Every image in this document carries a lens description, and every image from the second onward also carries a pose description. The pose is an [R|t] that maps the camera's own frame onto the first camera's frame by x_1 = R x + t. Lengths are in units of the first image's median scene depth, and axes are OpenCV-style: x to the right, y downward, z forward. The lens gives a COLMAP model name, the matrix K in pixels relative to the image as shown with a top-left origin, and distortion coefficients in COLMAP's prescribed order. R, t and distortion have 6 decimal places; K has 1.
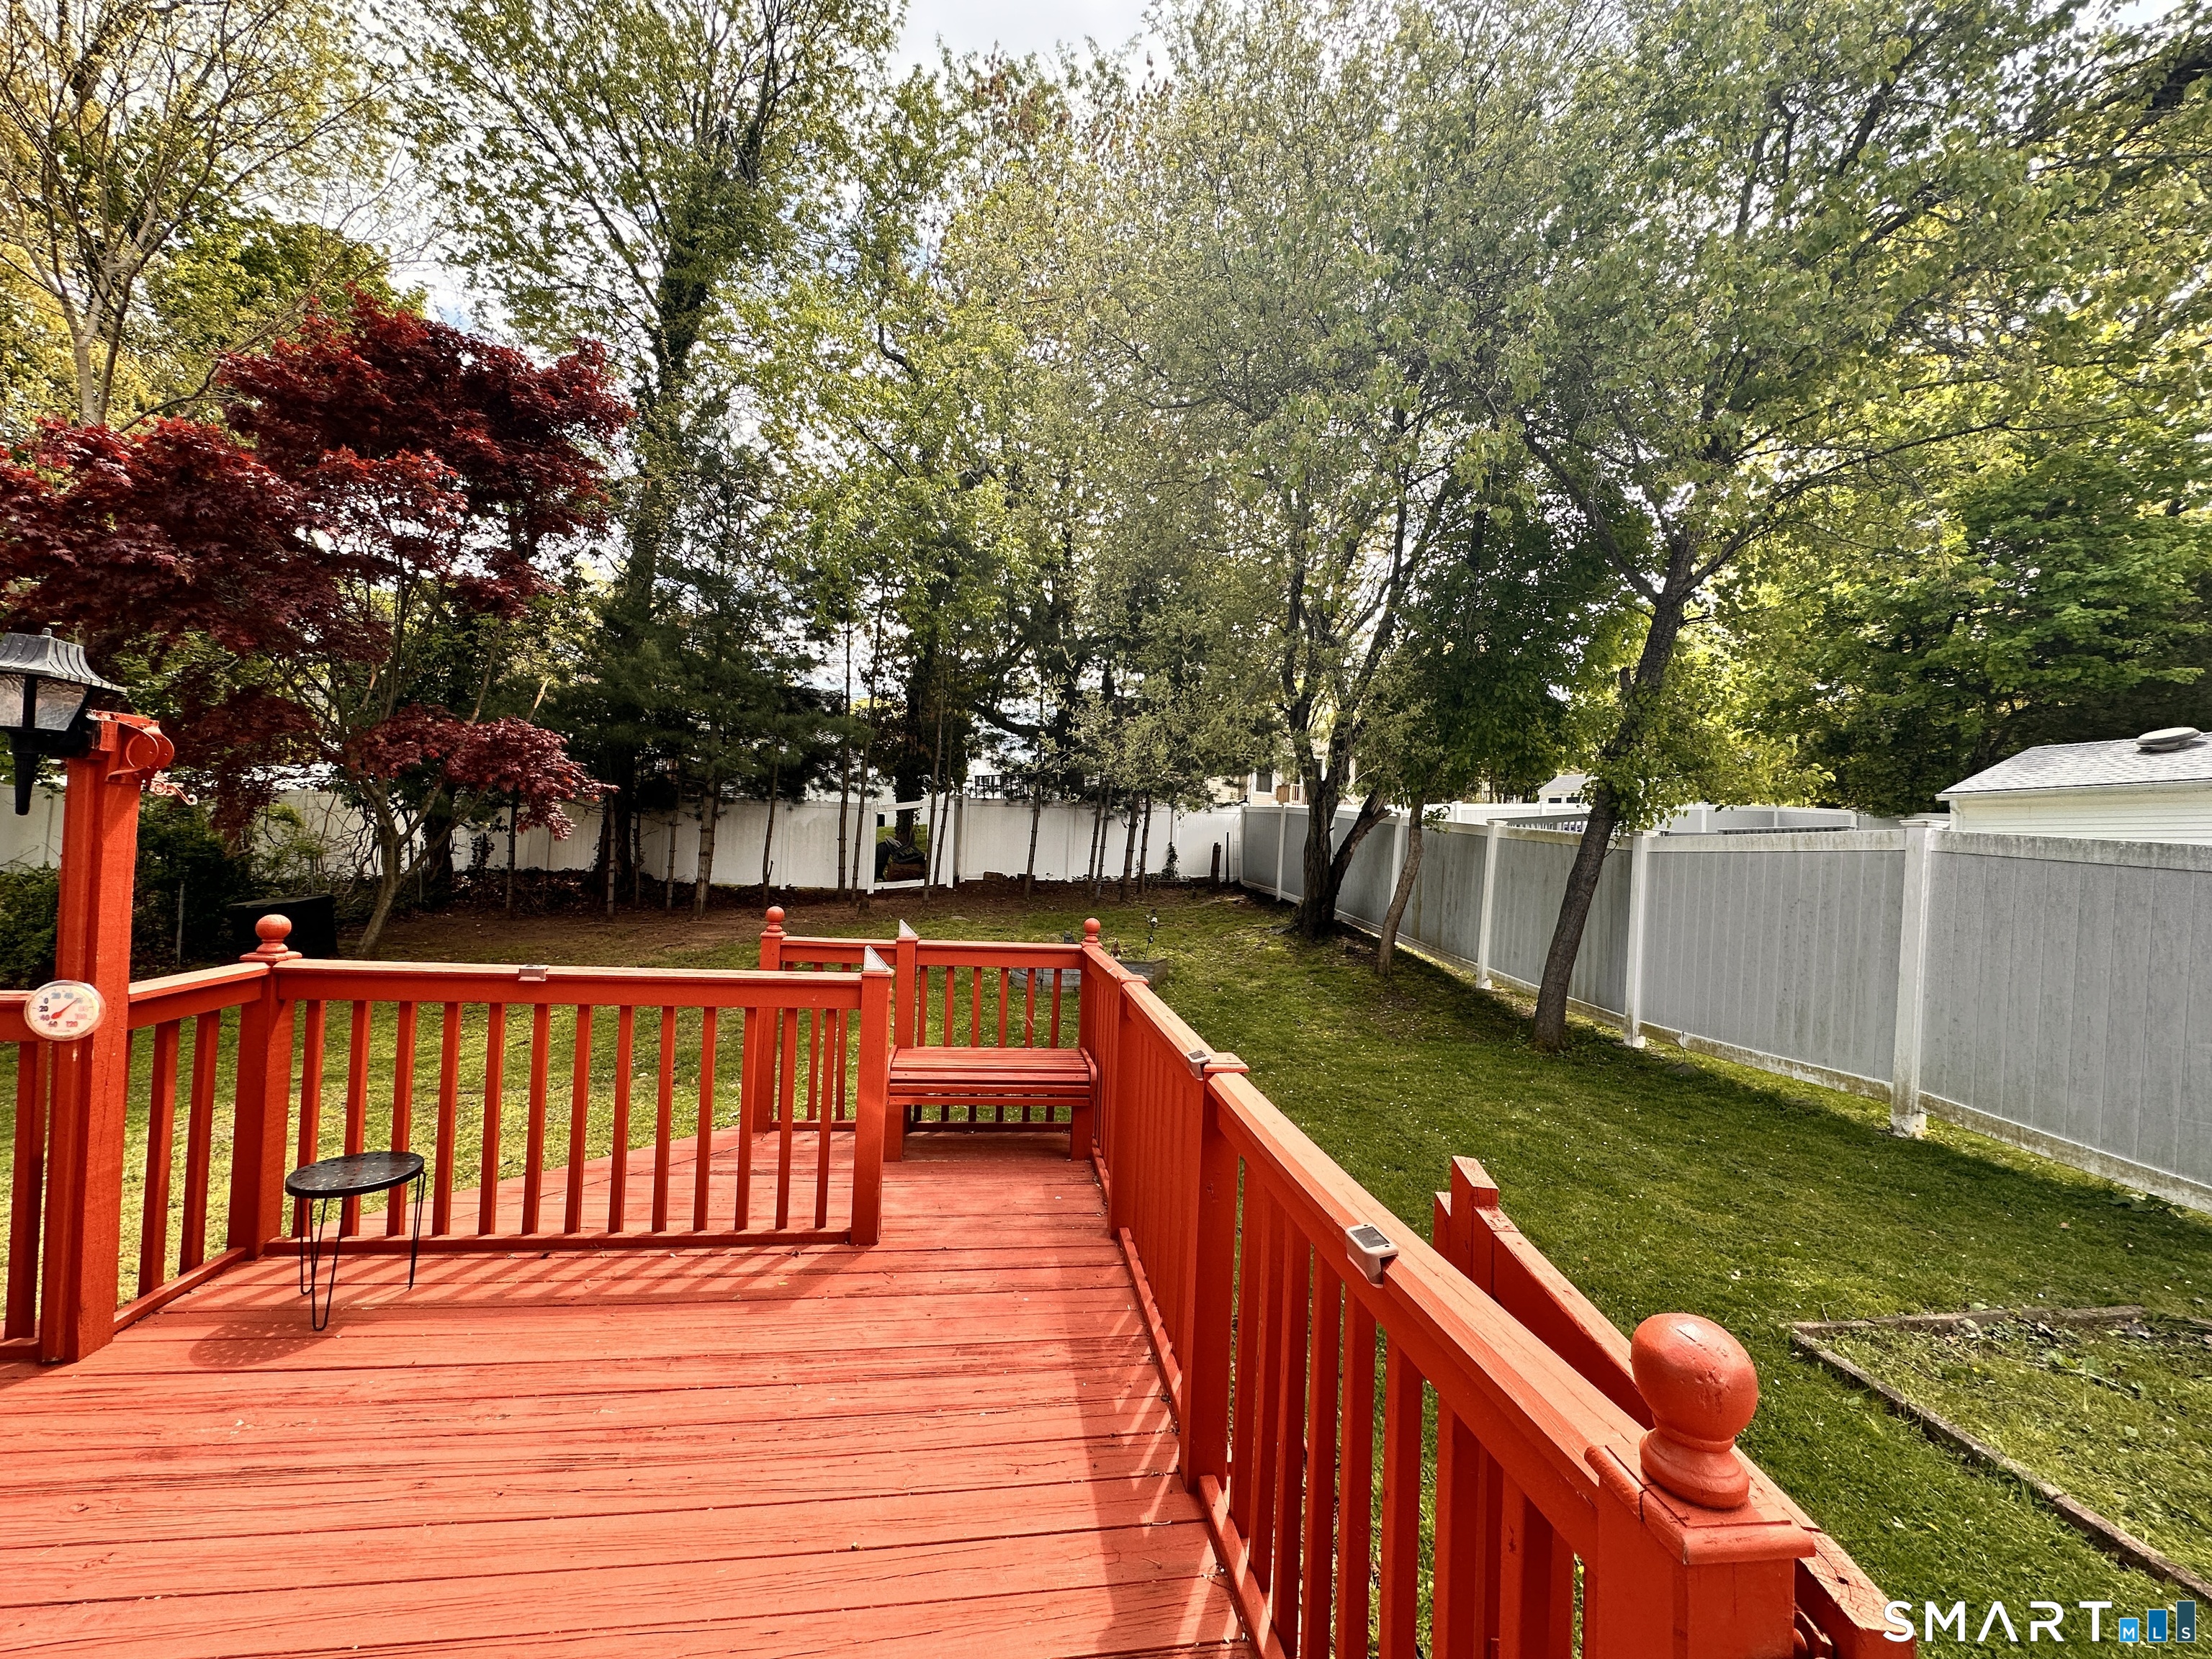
lens RADIAL K [[882.7, 0, 1109.7], [0, 882.7, 833.3], [0, 0, 1]] dist [-0.004028, -0.000205]
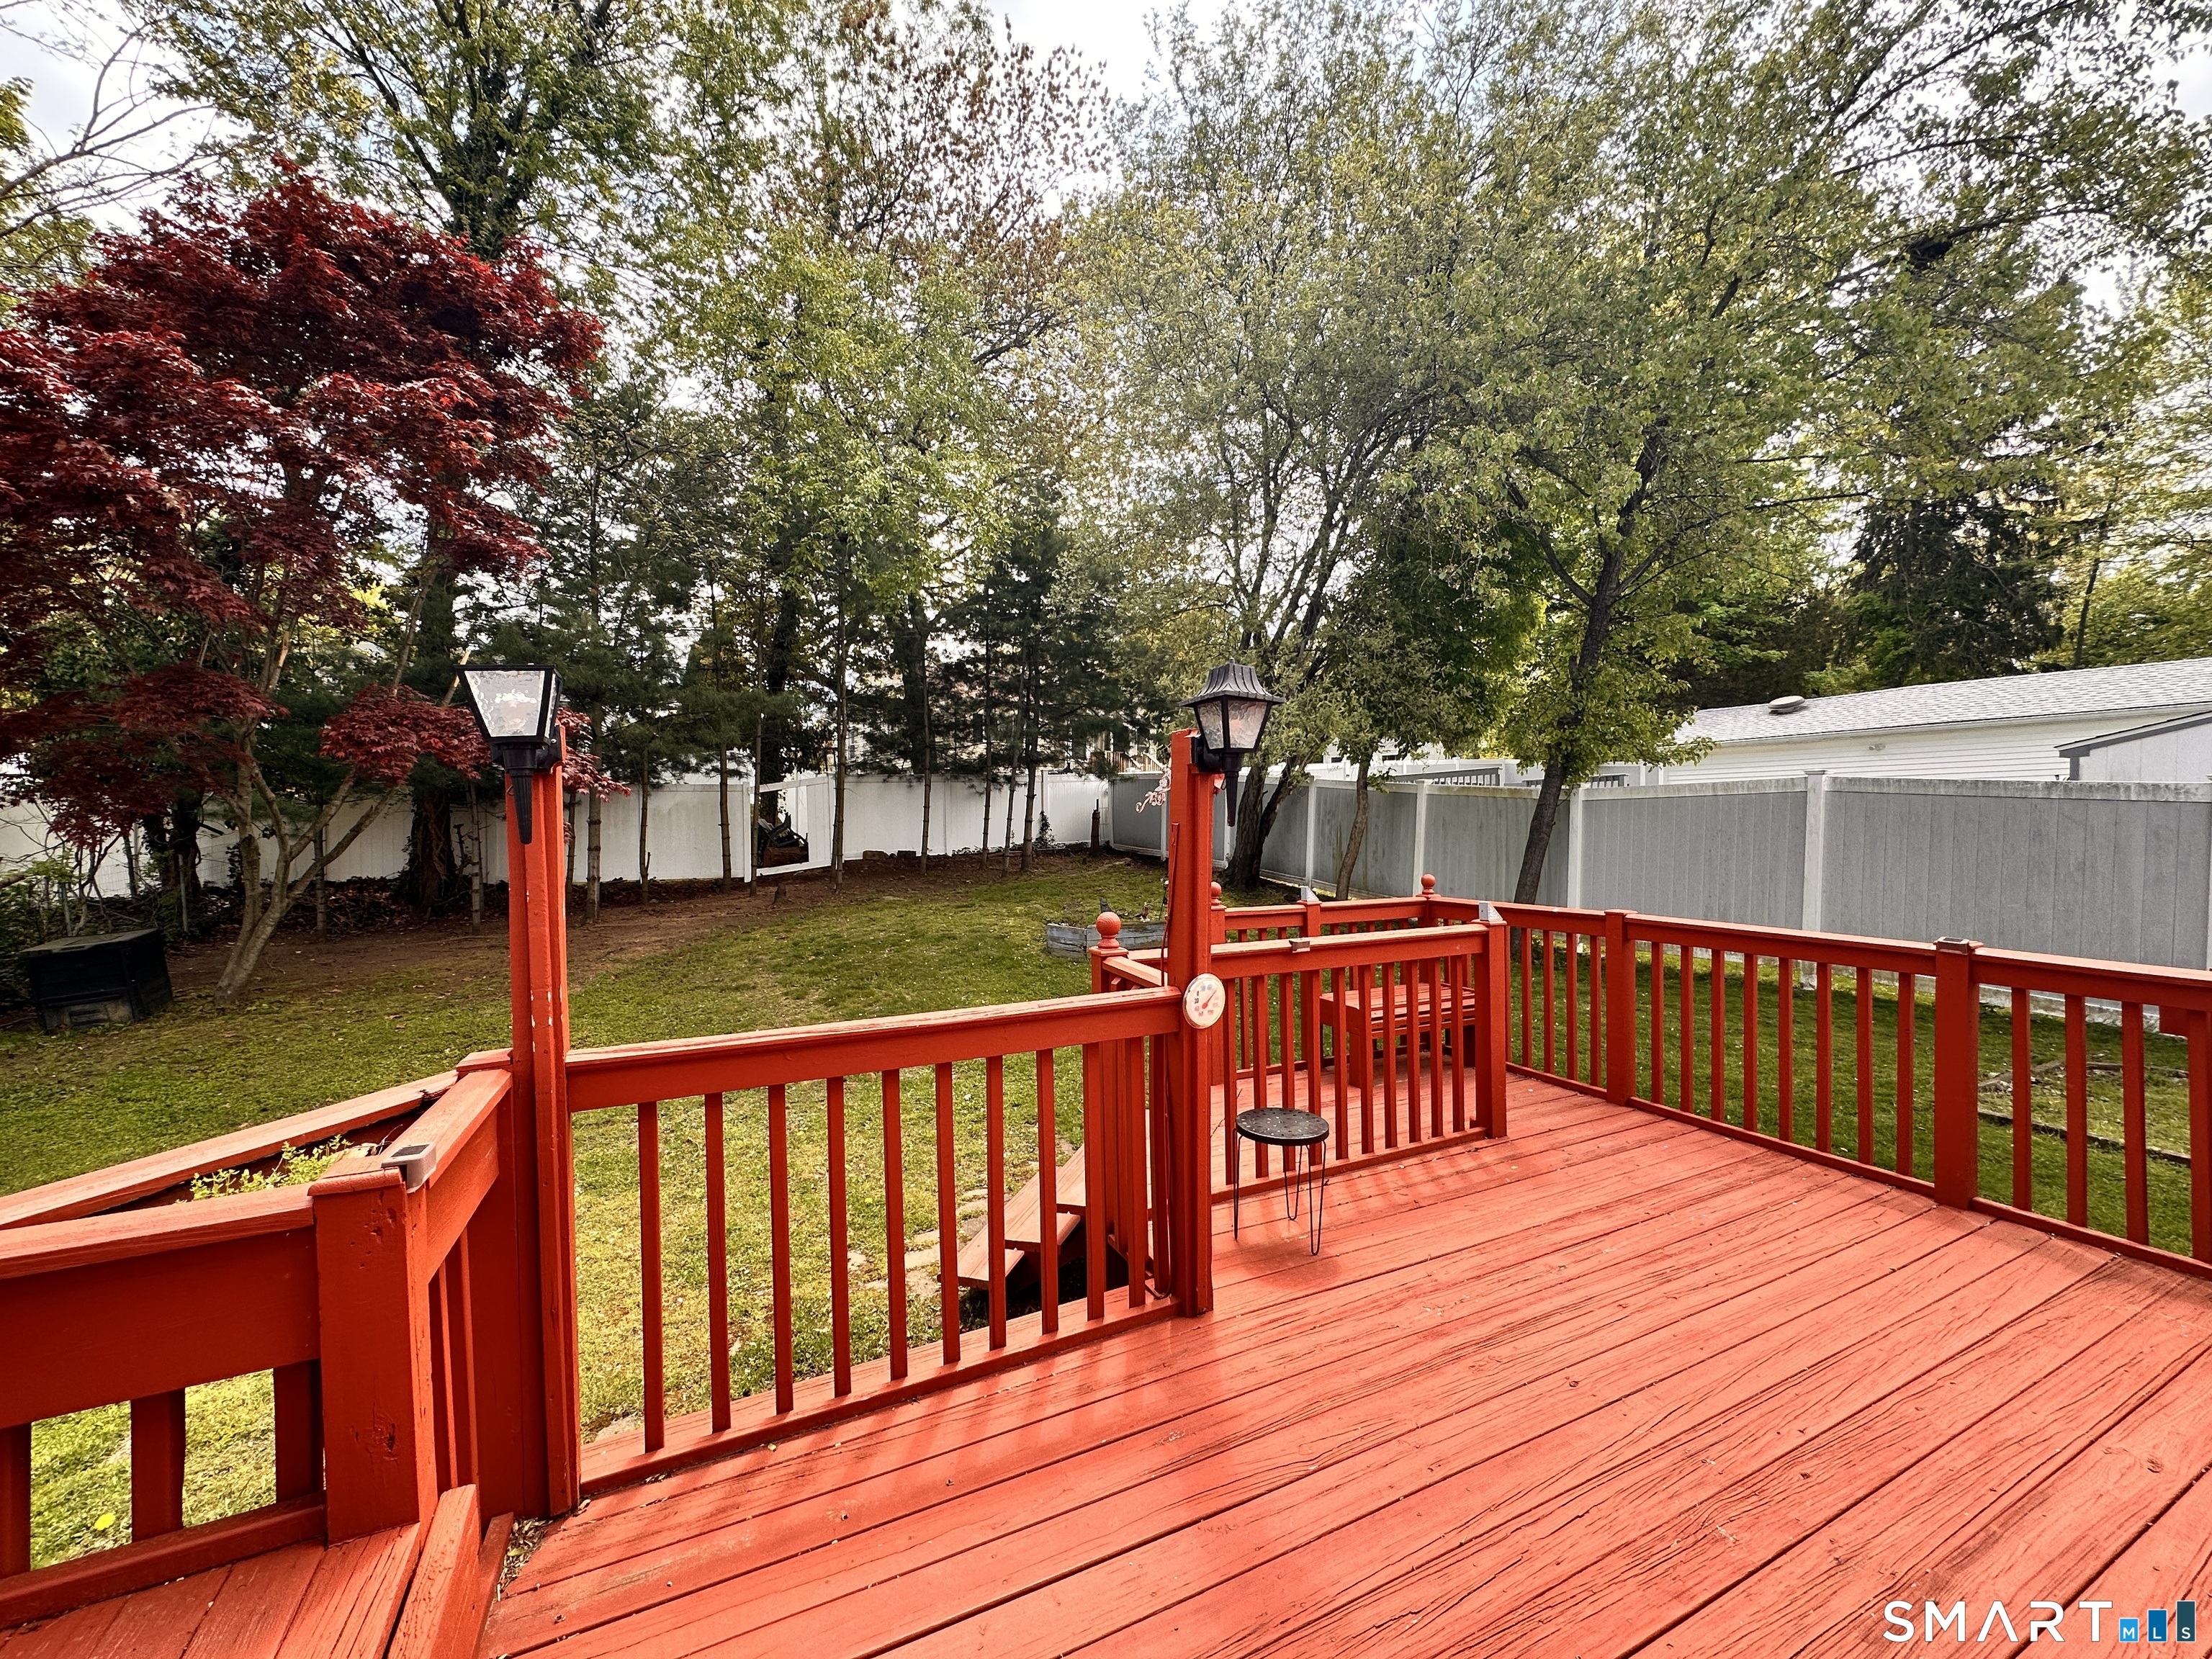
lens RADIAL K [[882.7, 0, 1114.2], [0, 882.7, 832.0], [0, 0, 1]] dist [-0.004028, -0.000205]
pose [[0.949404, -0.053723, 0.309427, -0.199790], [0.042492, 0.998174, 0.042928, -0.007695], [-0.311169, -0.027608, 0.949954, -0.001791]]
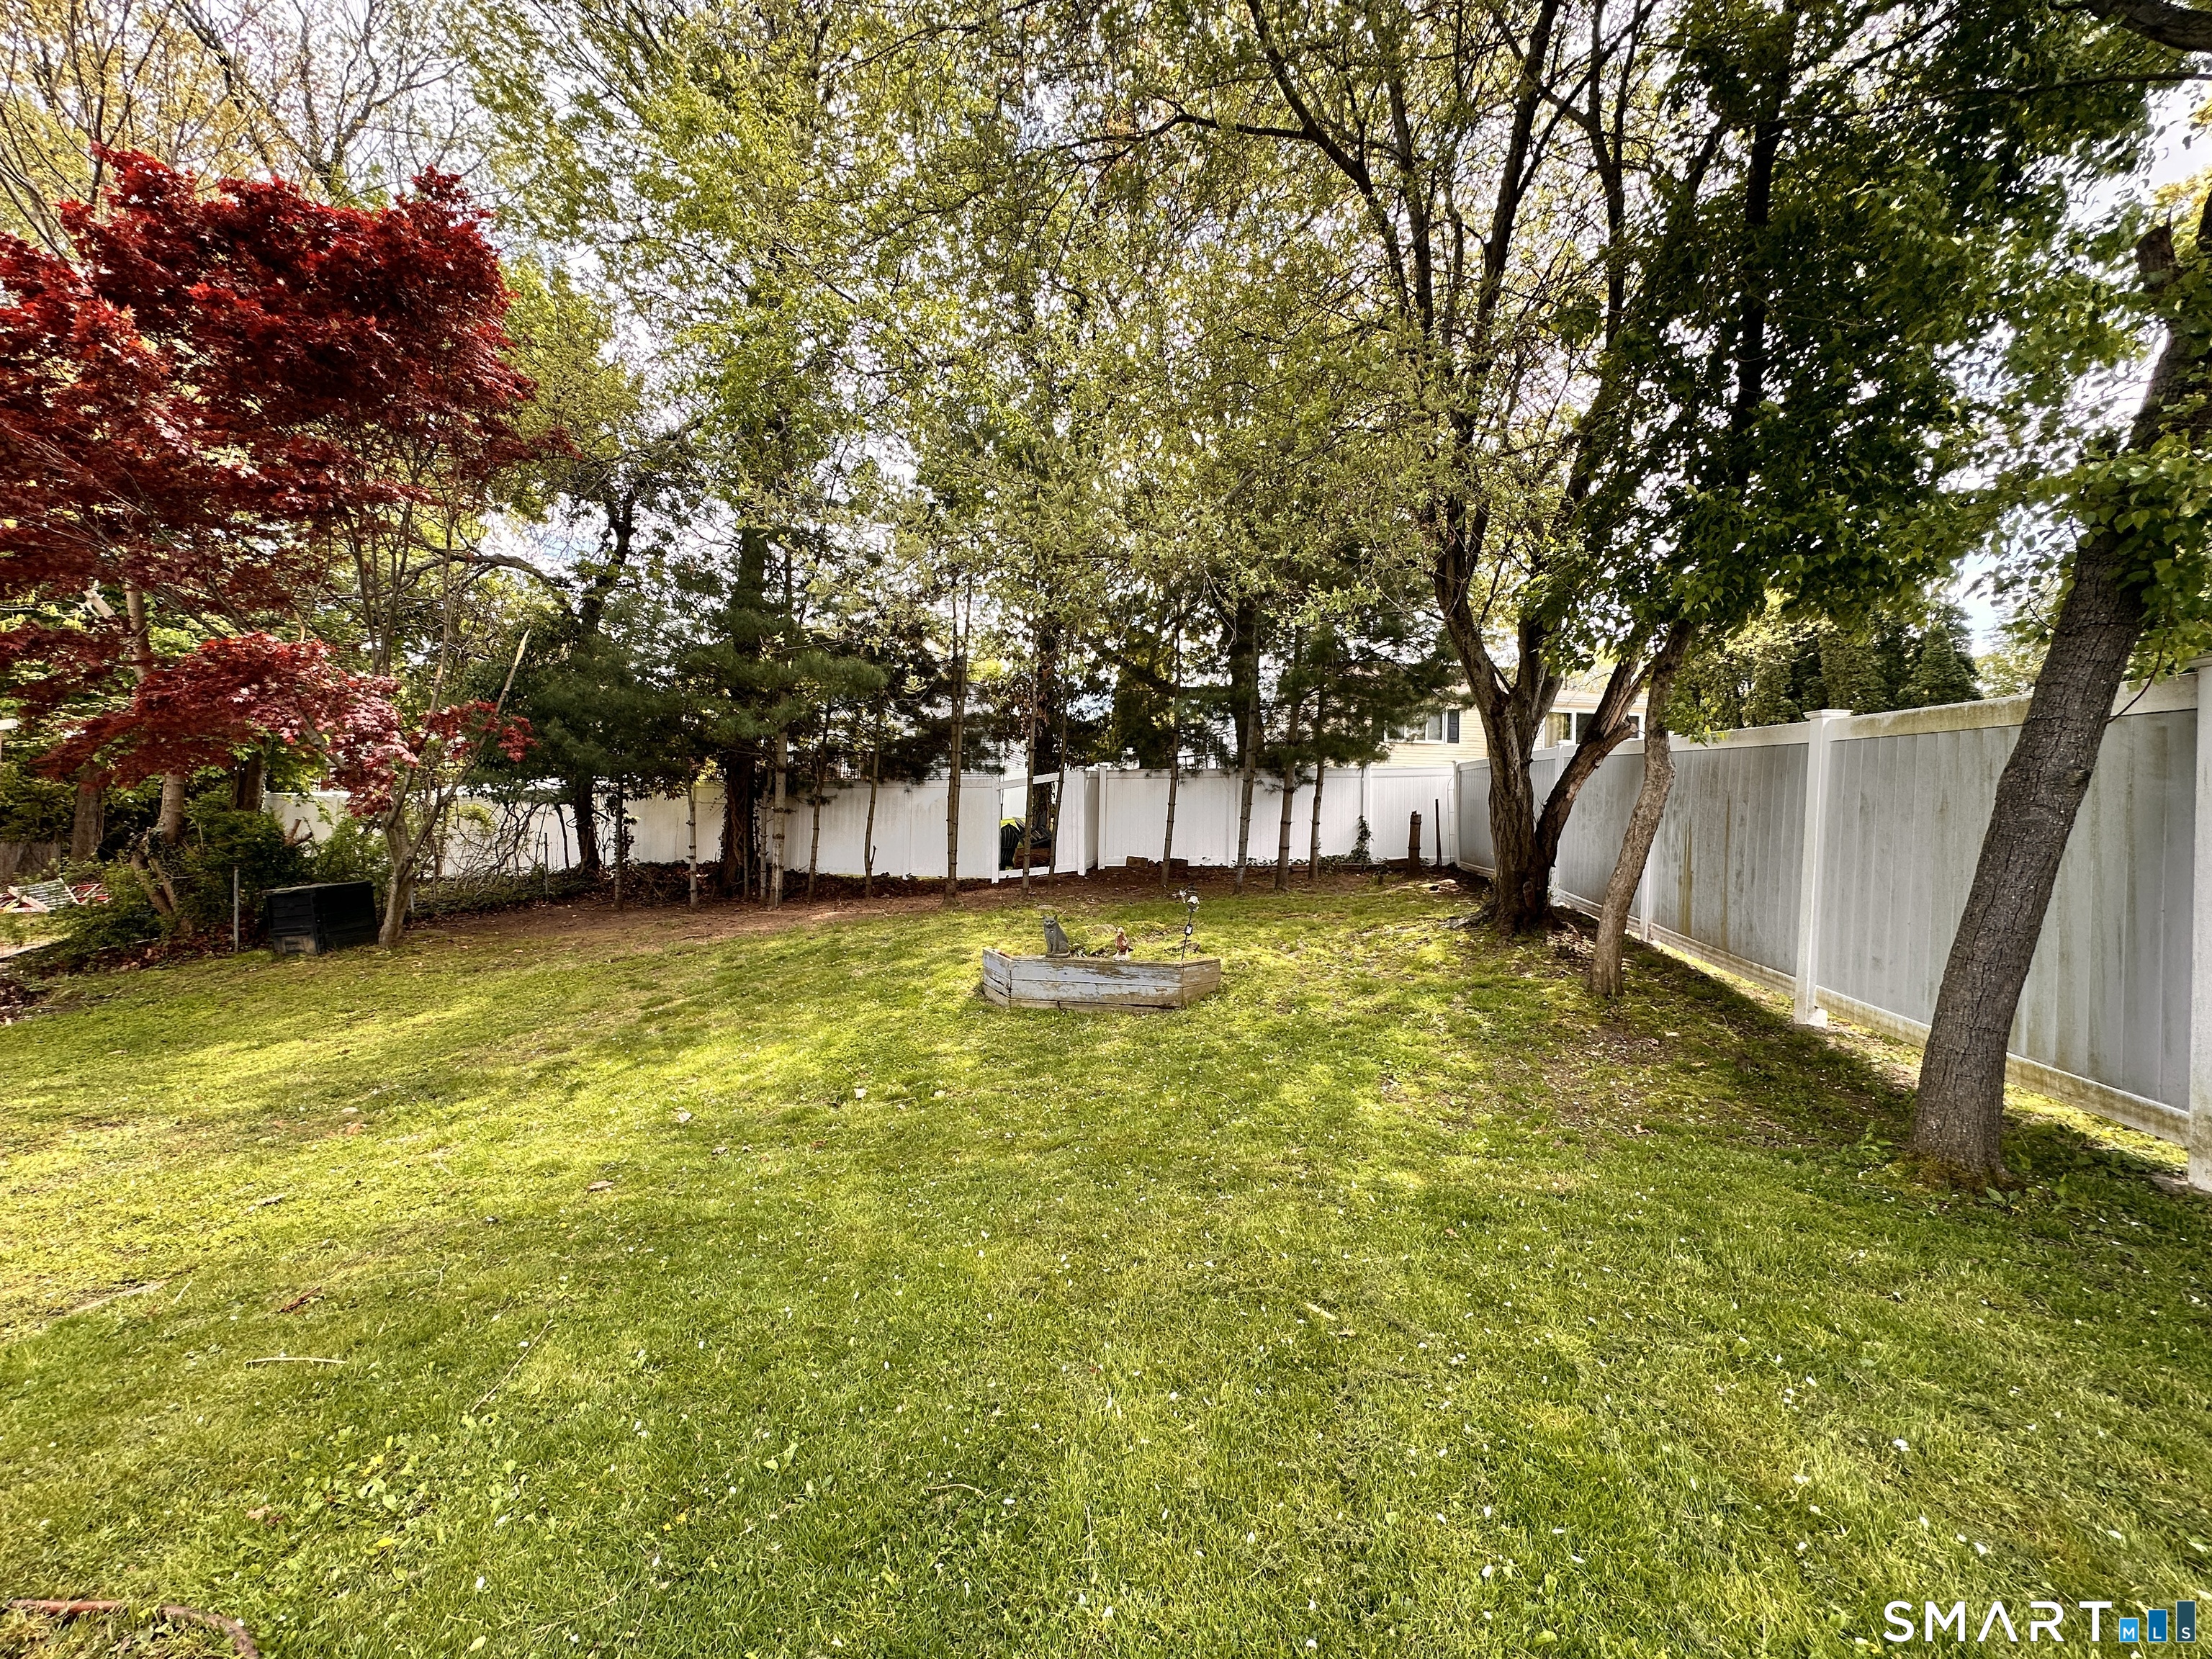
lens RADIAL K [[882.7, 0, 1101.3], [0, 882.7, 830.2], [0, 0, 1]] dist [-0.004028, -0.000205]
pose [[0.950298, -0.030682, -0.309826, 0.108505], [0.028438, 0.999526, -0.011760, 0.030339], [0.310040, 0.002364, 0.950720, 0.210031]]
